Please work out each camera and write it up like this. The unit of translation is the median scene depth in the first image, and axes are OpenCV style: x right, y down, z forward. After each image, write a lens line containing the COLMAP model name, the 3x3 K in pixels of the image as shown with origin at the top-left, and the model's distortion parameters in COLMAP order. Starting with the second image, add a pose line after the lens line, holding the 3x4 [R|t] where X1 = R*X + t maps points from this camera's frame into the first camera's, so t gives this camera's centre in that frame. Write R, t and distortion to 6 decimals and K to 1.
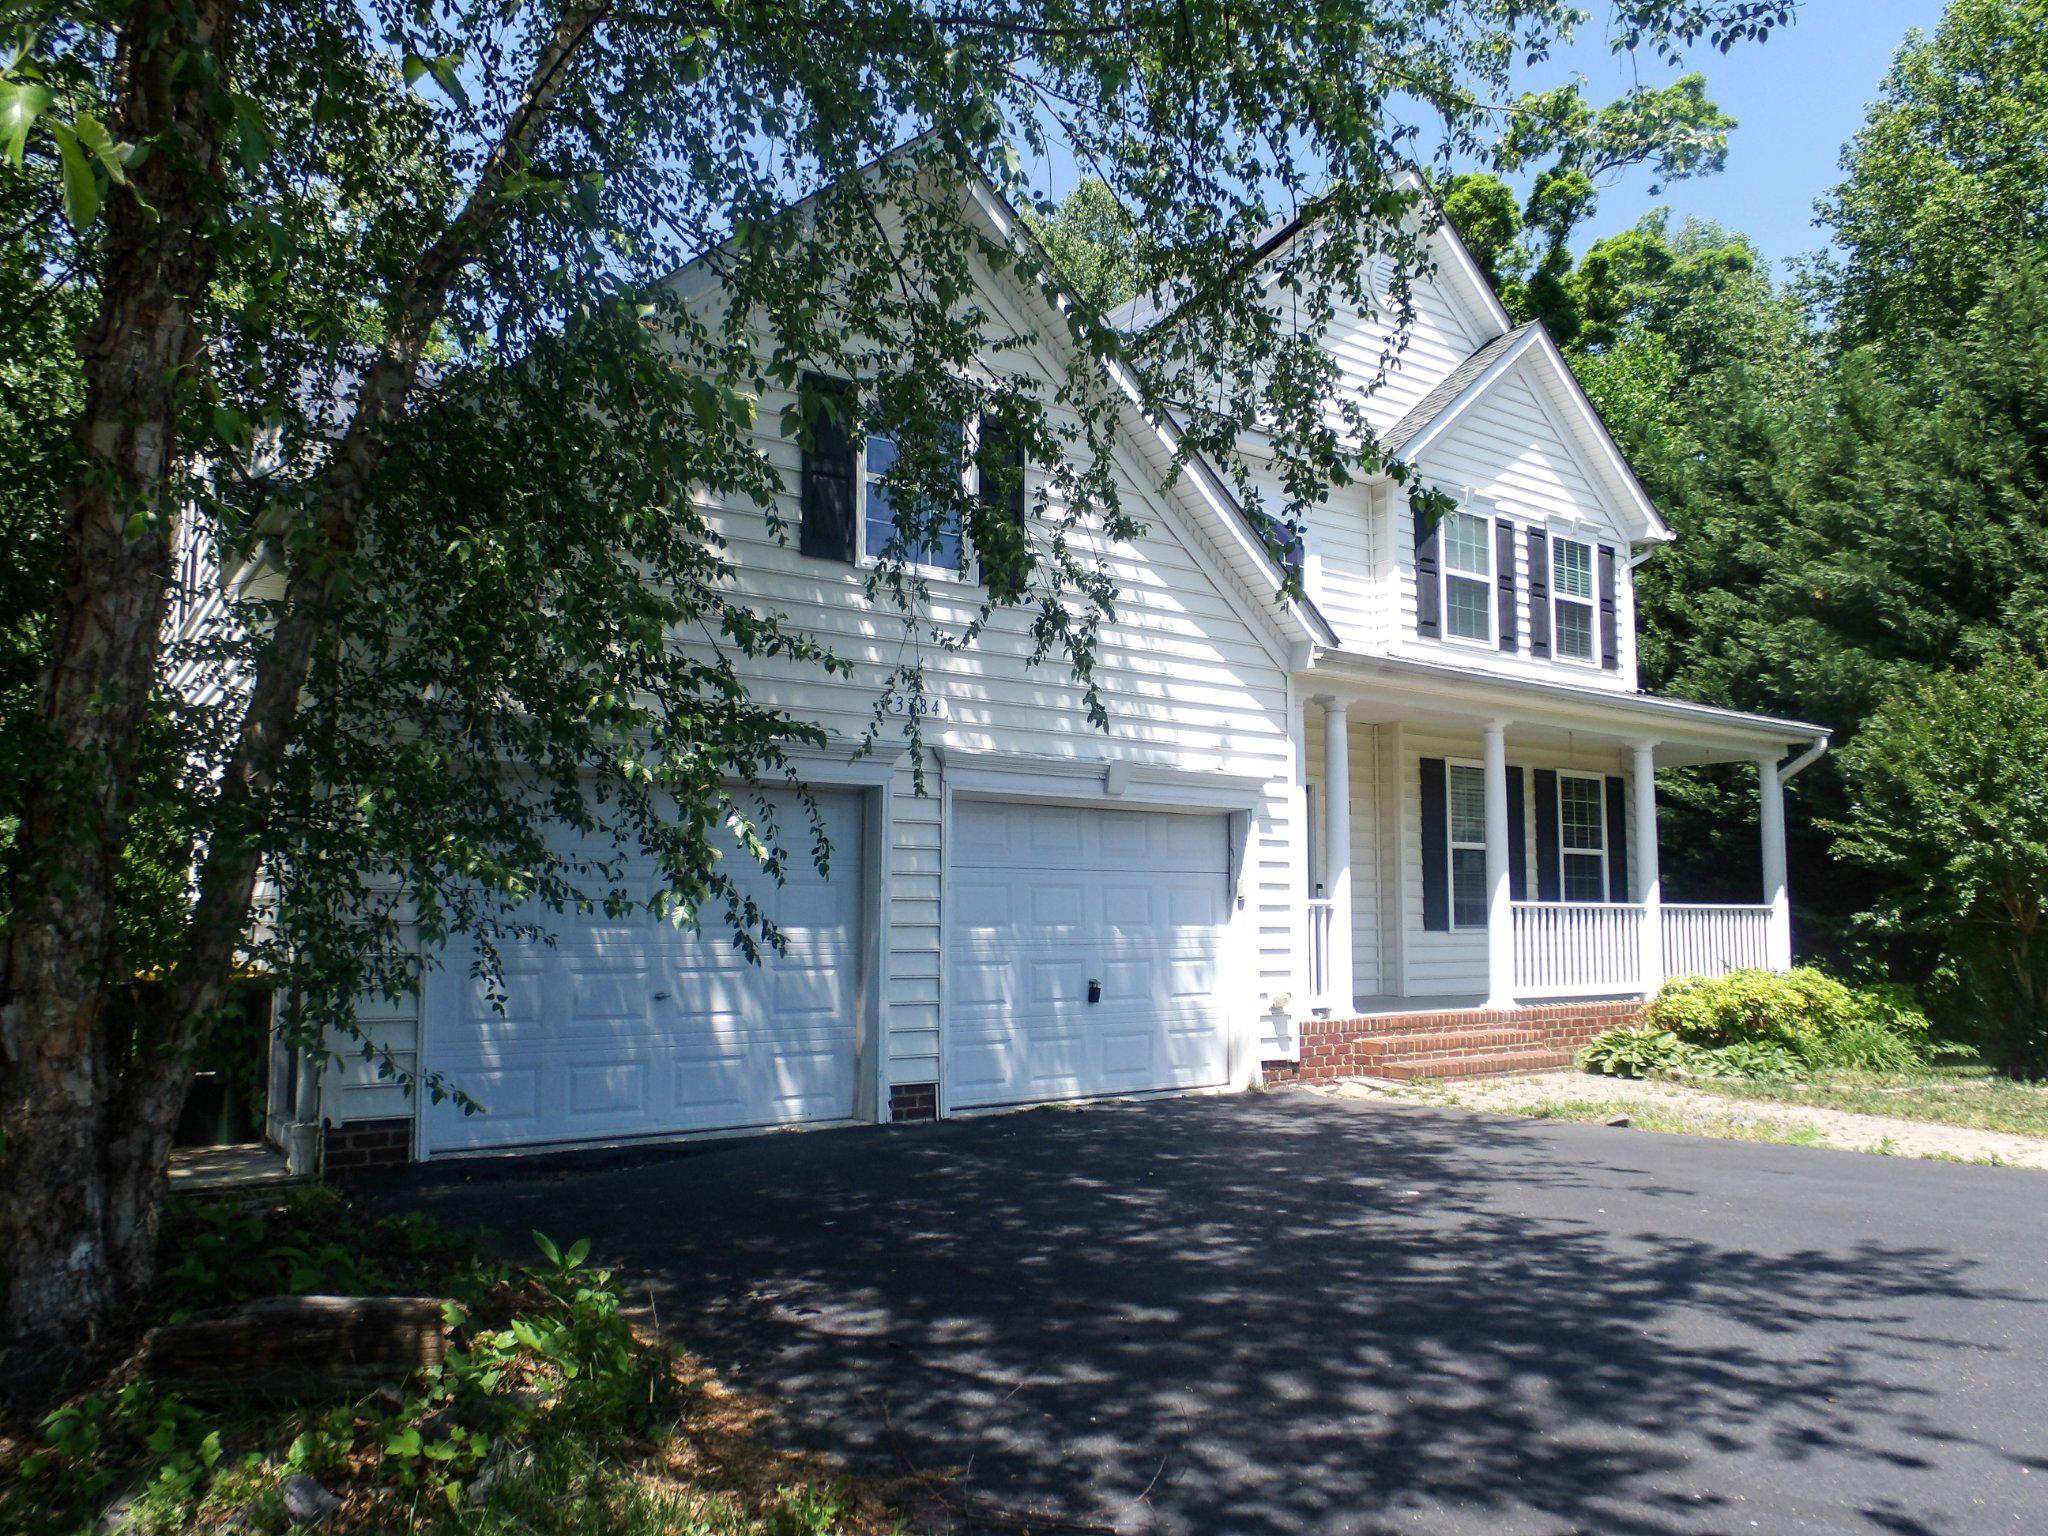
lens RADIAL K [[1486.8, 0, 1024.0], [0, 1486.8, 768.0], [0, 0, 1]] dist [-0.001398, -0.000619]
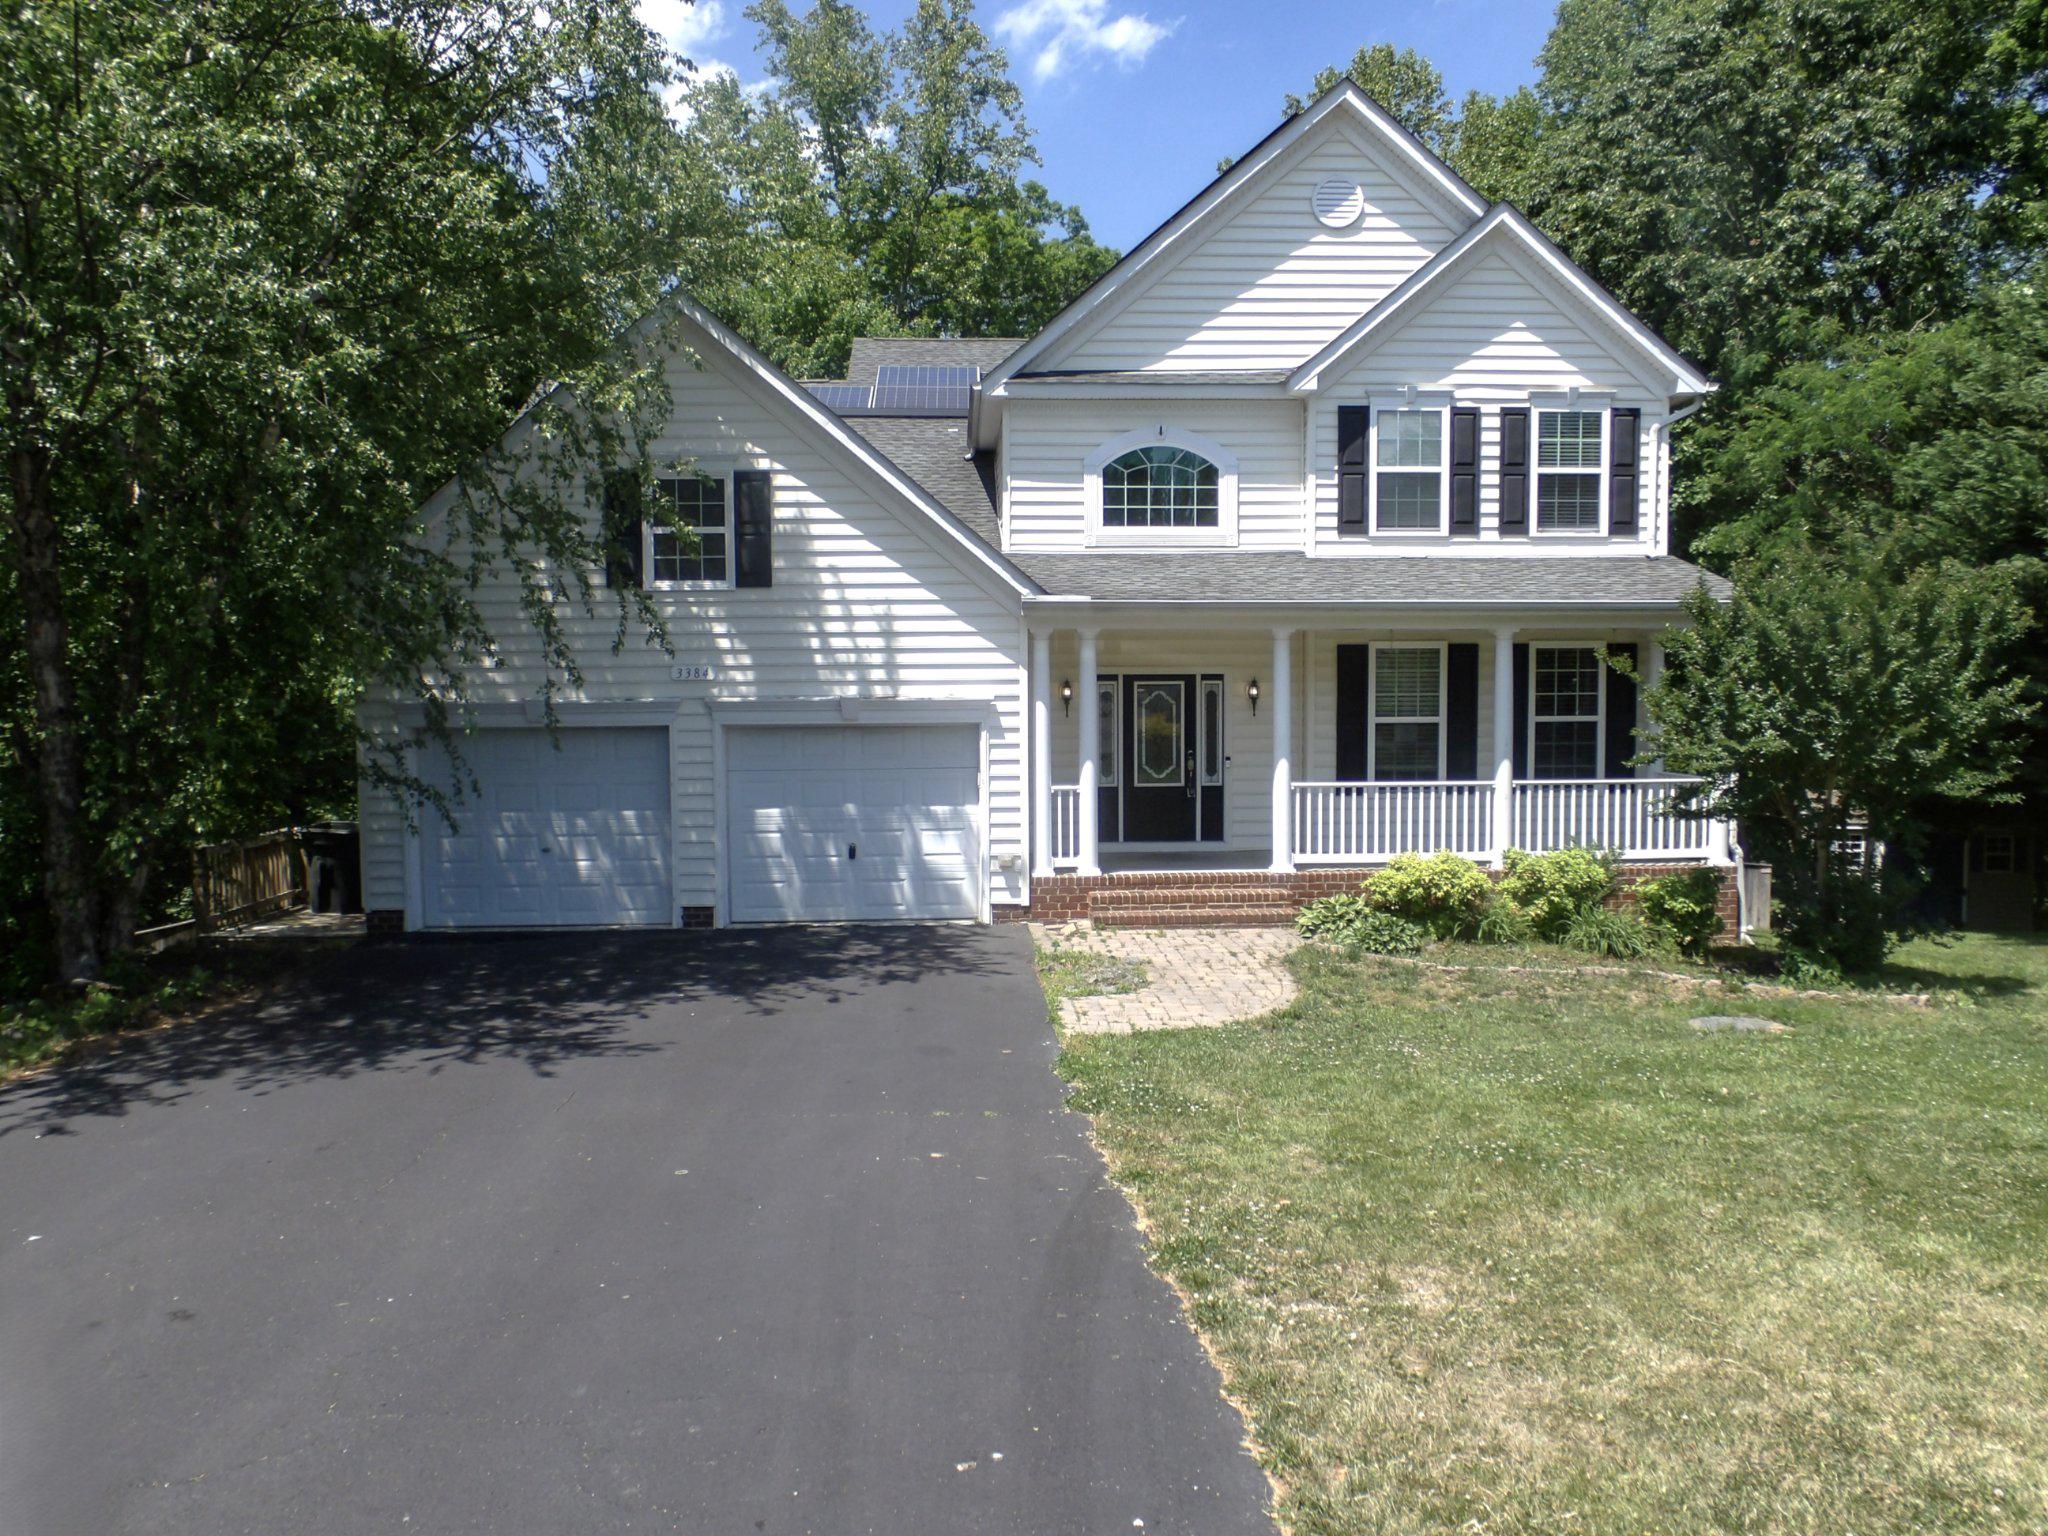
lens RADIAL K [[1486.8, 0, 1024.0], [0, 1486.8, 768.0], [0, 0, 1]] dist [-0.001398, -0.000619]
pose [[0.839515, 0.022051, -0.542888, 0.727790], [0.063882, 0.988240, 0.138926, -0.092536], [0.539567, -0.151311, 0.828234, -0.087501]]
